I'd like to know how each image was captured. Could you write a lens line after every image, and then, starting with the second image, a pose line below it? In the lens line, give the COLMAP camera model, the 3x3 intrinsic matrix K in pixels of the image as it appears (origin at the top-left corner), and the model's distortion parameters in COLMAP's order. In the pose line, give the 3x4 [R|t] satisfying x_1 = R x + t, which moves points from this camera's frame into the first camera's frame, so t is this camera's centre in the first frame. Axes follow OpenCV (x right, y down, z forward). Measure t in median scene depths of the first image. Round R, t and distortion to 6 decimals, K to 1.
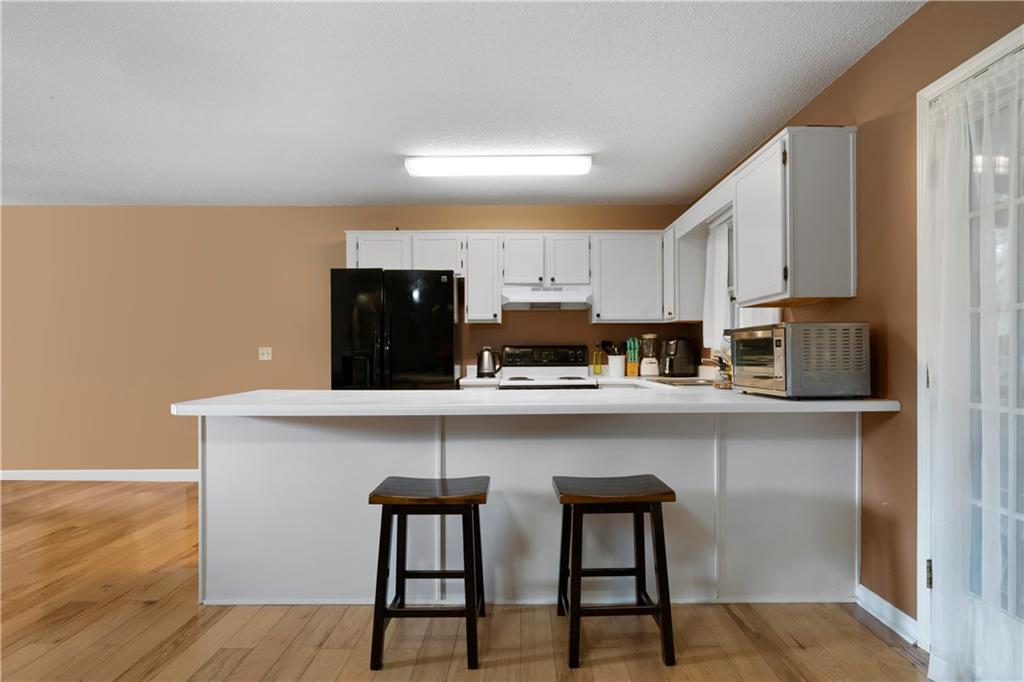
lens RADIAL K [[557.3, 0, 512.5], [0, 557.3, 342.8], [0, 0, 1]] dist [0.001994, 0.000528]
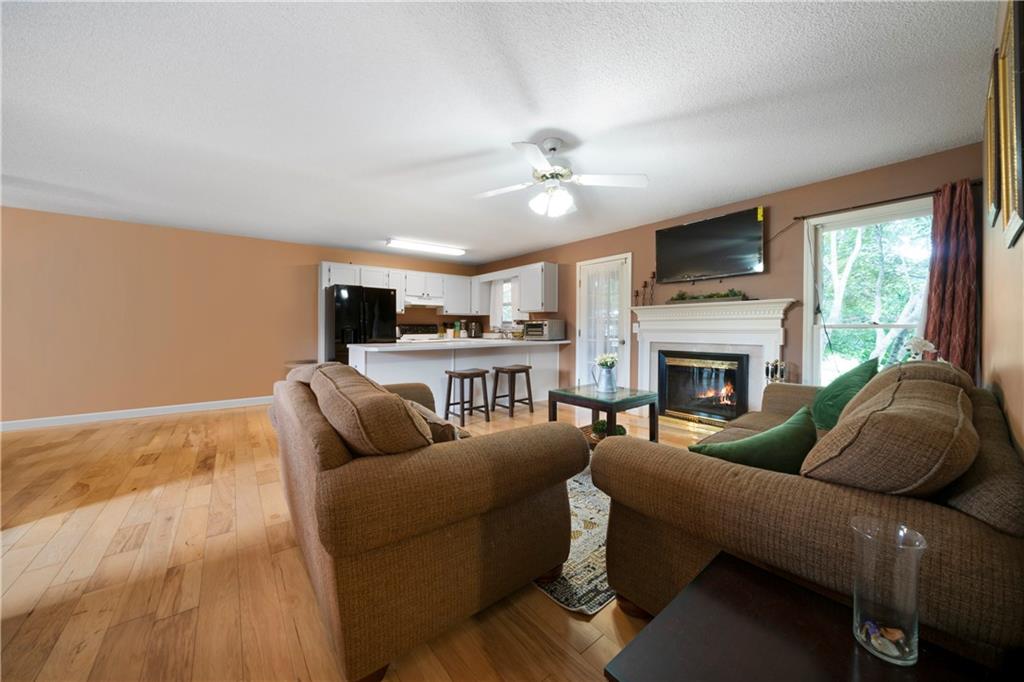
lens RADIAL K [[346.0, 0, 513.6], [0, 346.0, 332.2], [0, 0, 1]] dist [-0.000197, -0.000052]
pose [[0.784940, -0.004888, 0.619553, -0.513276], [-0.012017, 0.999661, 0.023112, -0.000046], [-0.619456, -0.025587, 0.784615, -0.294669]]
